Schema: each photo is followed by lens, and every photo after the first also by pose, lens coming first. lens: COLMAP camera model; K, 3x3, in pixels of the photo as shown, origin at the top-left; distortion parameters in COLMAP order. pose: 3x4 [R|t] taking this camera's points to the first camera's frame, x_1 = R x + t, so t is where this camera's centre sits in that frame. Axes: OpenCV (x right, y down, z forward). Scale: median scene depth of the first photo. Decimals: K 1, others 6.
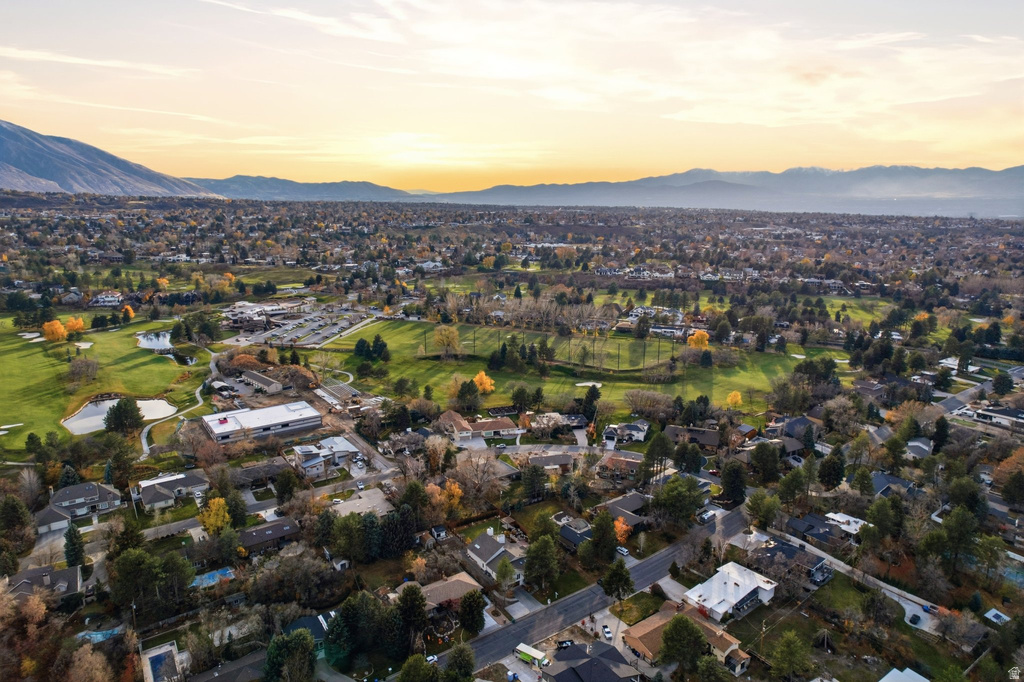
lens RADIAL K [[657.3, 0, 515.8], [0, 657.3, 340.8], [0, 0, 1]] dist [-0.072053, 0.068565]
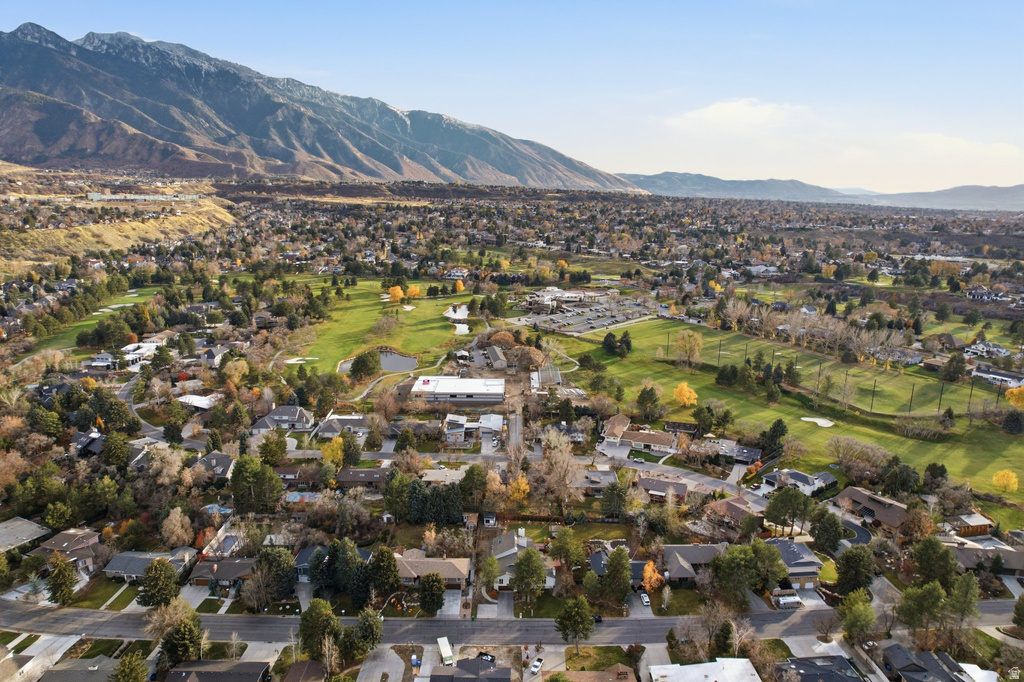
lens RADIAL K [[657.3, 0, 515.8], [0, 657.3, 340.8], [0, 0, 1]] dist [-0.072053, 0.068565]
pose [[0.812474, 0.139794, -0.565989, 0.188838], [-0.137397, 0.989394, 0.047139, -0.015683], [0.566576, 0.039466, 0.823064, 0.068227]]
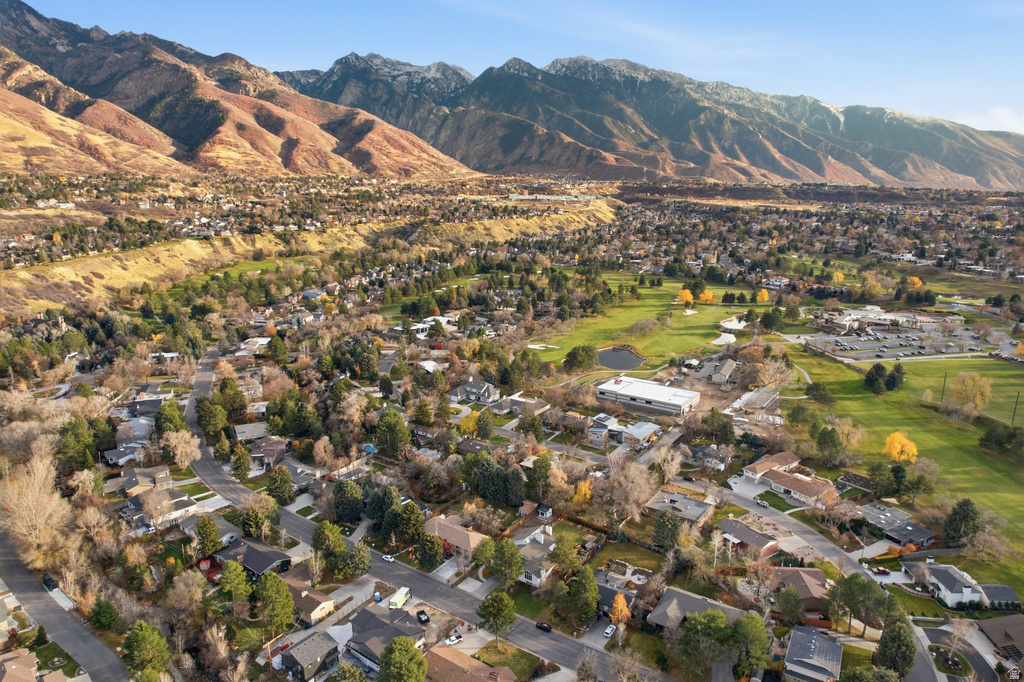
lens RADIAL K [[657.3, 0, 515.8], [0, 657.3, 340.8], [0, 0, 1]] dist [-0.072053, 0.068565]
pose [[0.323306, 0.215313, -0.921474, 0.321820], [-0.209065, 0.965960, 0.152356, -0.051815], [0.922911, 0.143390, 0.357315, 0.221392]]
